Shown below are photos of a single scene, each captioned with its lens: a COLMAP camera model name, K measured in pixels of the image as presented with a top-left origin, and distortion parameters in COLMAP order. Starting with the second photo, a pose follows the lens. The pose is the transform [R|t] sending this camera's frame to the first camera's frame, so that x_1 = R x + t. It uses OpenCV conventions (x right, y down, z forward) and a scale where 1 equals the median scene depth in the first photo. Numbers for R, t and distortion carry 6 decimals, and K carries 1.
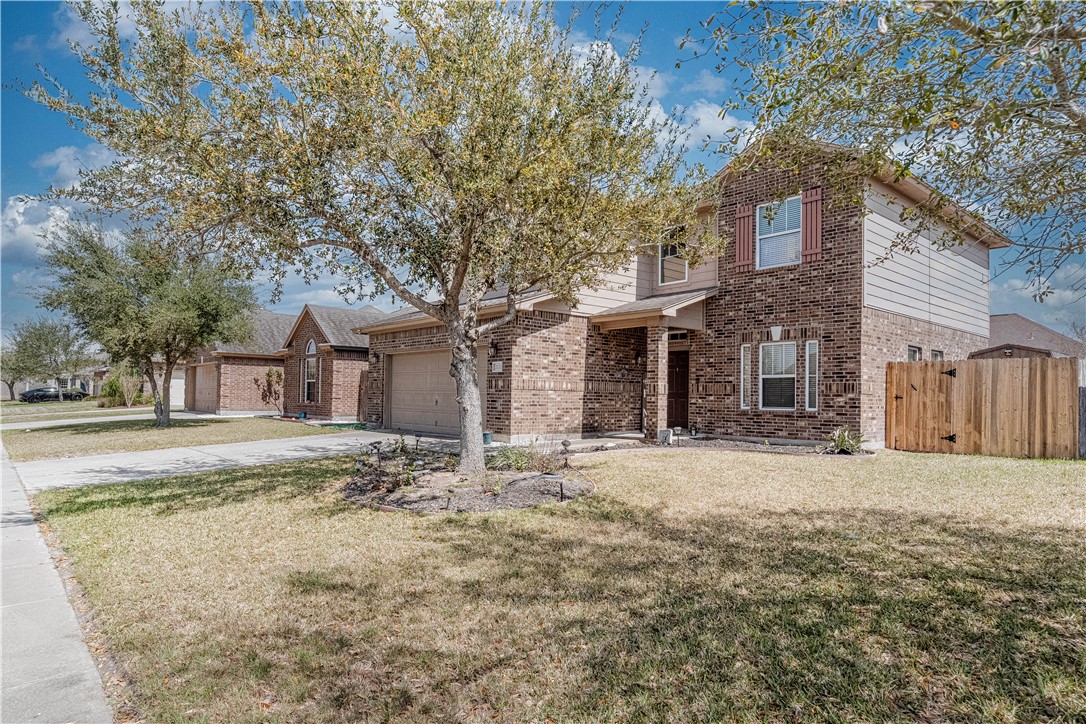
lens RADIAL K [[635.0, 0, 542.6], [0, 635.0, 384.5], [0, 0, 1]] dist [0.002889, 0.000934]
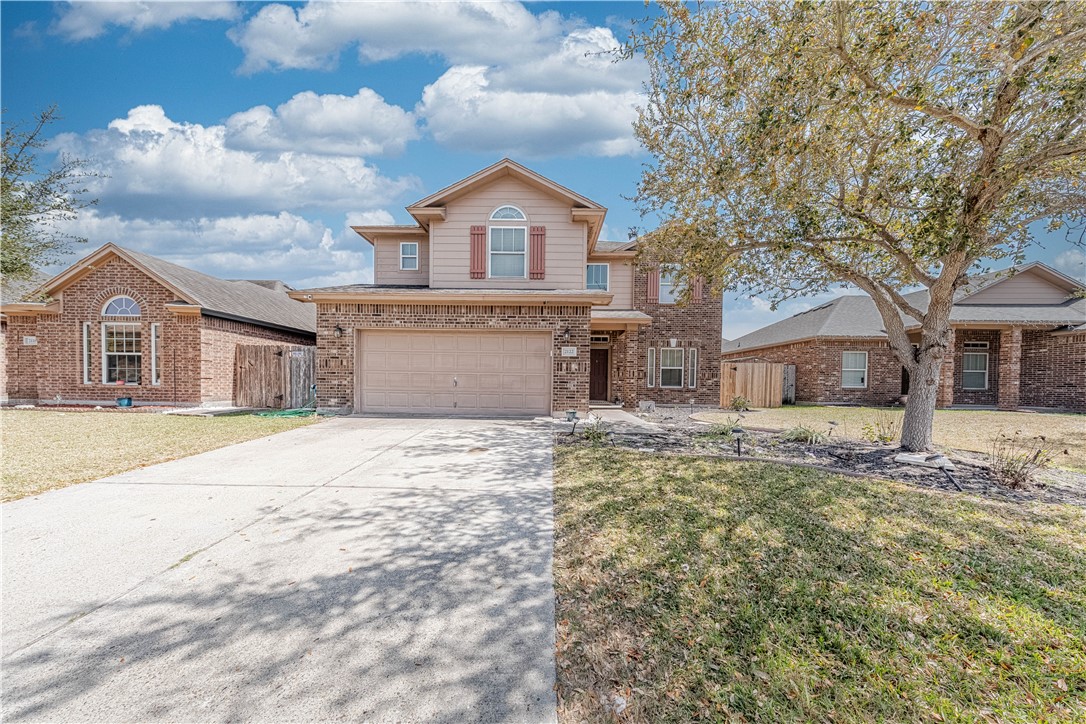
lens RADIAL K [[344.4, 0, 542.8], [0, 344.4, 392.2], [0, 0, 1]] dist [0.004638, 0.000004]
pose [[0.669553, -0.021263, 0.742460, -0.535393], [-0.020212, 0.998698, 0.046829, 0.015492], [-0.742490, -0.046361, 0.668251, 0.607795]]
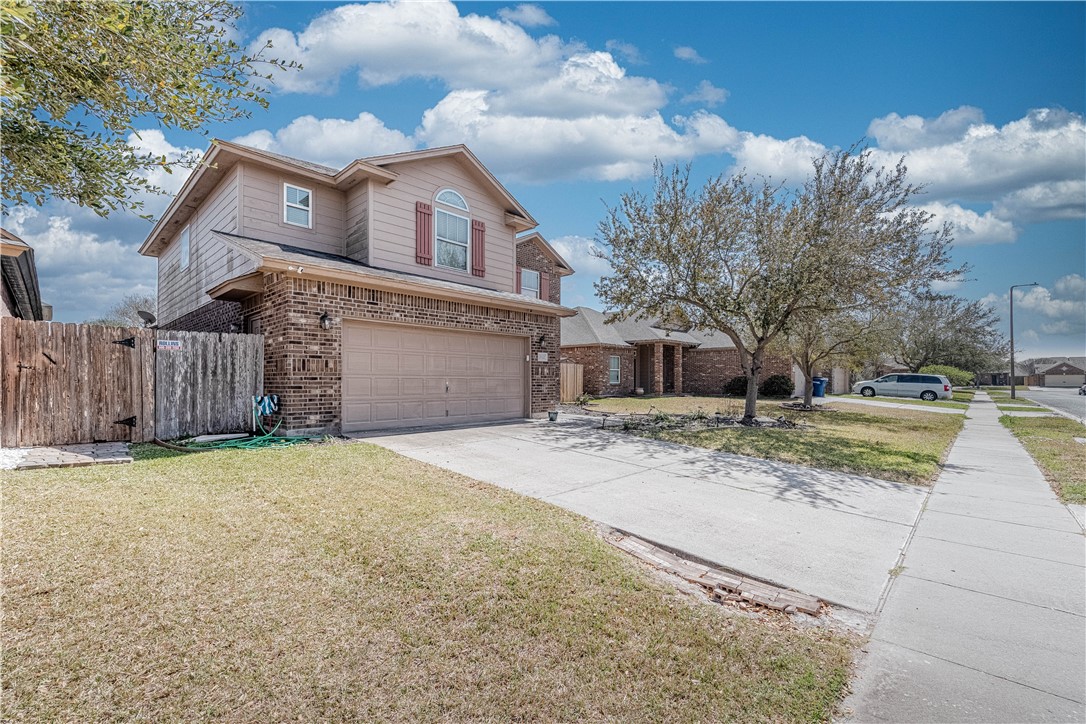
lens RADIAL K [[457.2, 0, 544.7], [0, 457.2, 381.4], [0, 0, 1]] dist [0.002781, 0.000177]
pose [[-0.092792, -0.015942, 0.995558, -0.908372], [-0.025176, 0.999590, 0.013660, 0.006324], [-0.995367, -0.023796, -0.093155, 1.042828]]
